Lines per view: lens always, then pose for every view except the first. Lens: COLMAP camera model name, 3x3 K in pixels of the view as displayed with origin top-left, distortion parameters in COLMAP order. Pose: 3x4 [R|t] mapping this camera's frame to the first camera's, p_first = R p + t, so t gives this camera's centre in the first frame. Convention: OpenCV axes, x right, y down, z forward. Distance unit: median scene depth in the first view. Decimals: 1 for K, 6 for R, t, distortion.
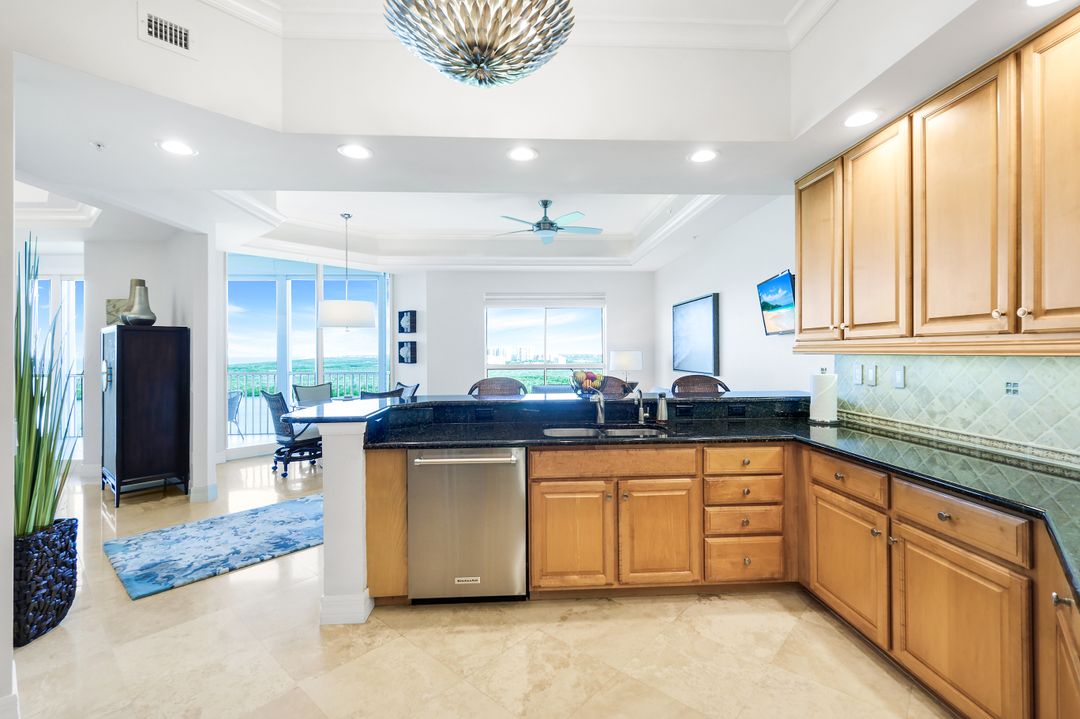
lens RADIAL K [[477.0, 0, 539.7], [0, 477.0, 352.7], [0, 0, 1]] dist [0.005312, 0.000045]
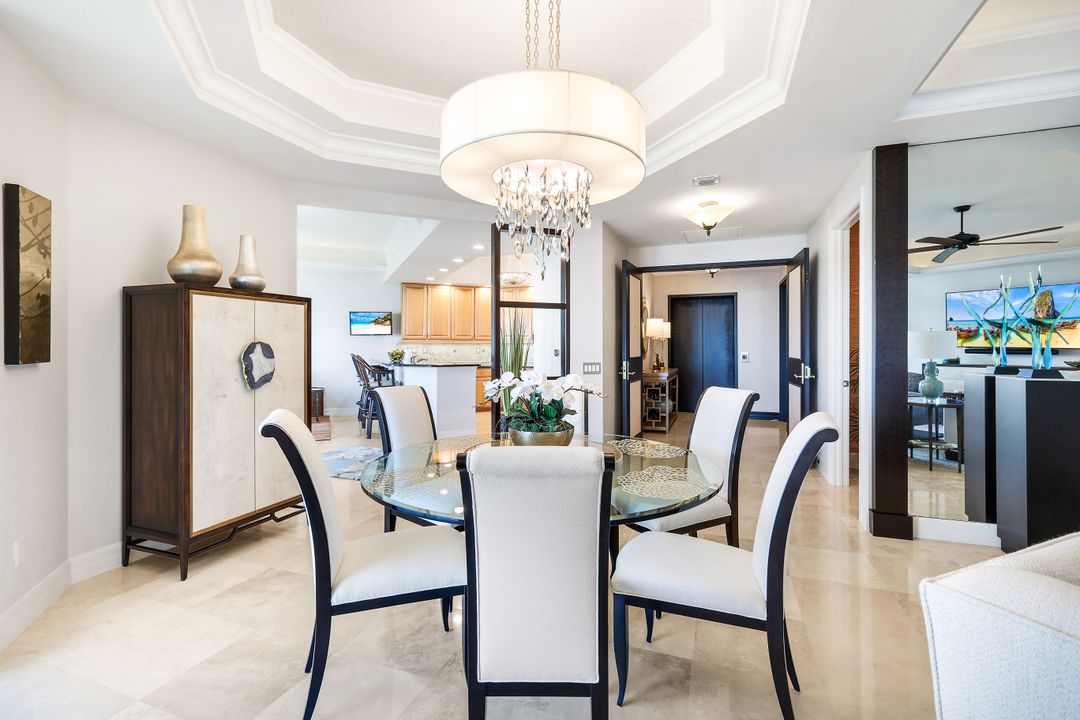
lens RADIAL K [[477.0, 0, 538.8], [0, 477.0, 350.2], [0, 0, 1]] dist [0.005312, 0.000045]
pose [[-0.363487, 0.001056, 0.931599, -2.806024], [0.004380, 0.999990, 0.000576, 0.052516], [-0.931589, 0.004290, -0.363488, 1.493989]]
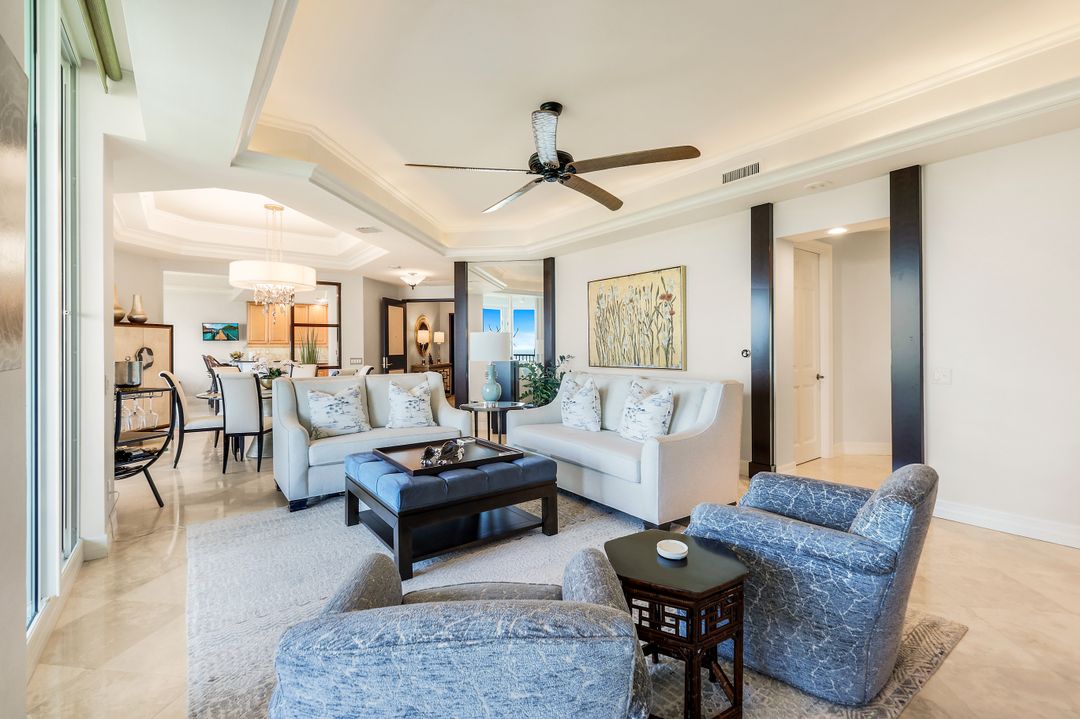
lens RADIAL K [[477.0, 0, 541.9], [0, 477.0, 349.5], [0, 0, 1]] dist [0.005312, 0.000045]
pose [[-0.563535, 0.006460, 0.826067, -4.606293], [0.007938, 0.999966, -0.002404, 0.062456], [-0.826054, 0.005203, -0.563567, 1.411176]]
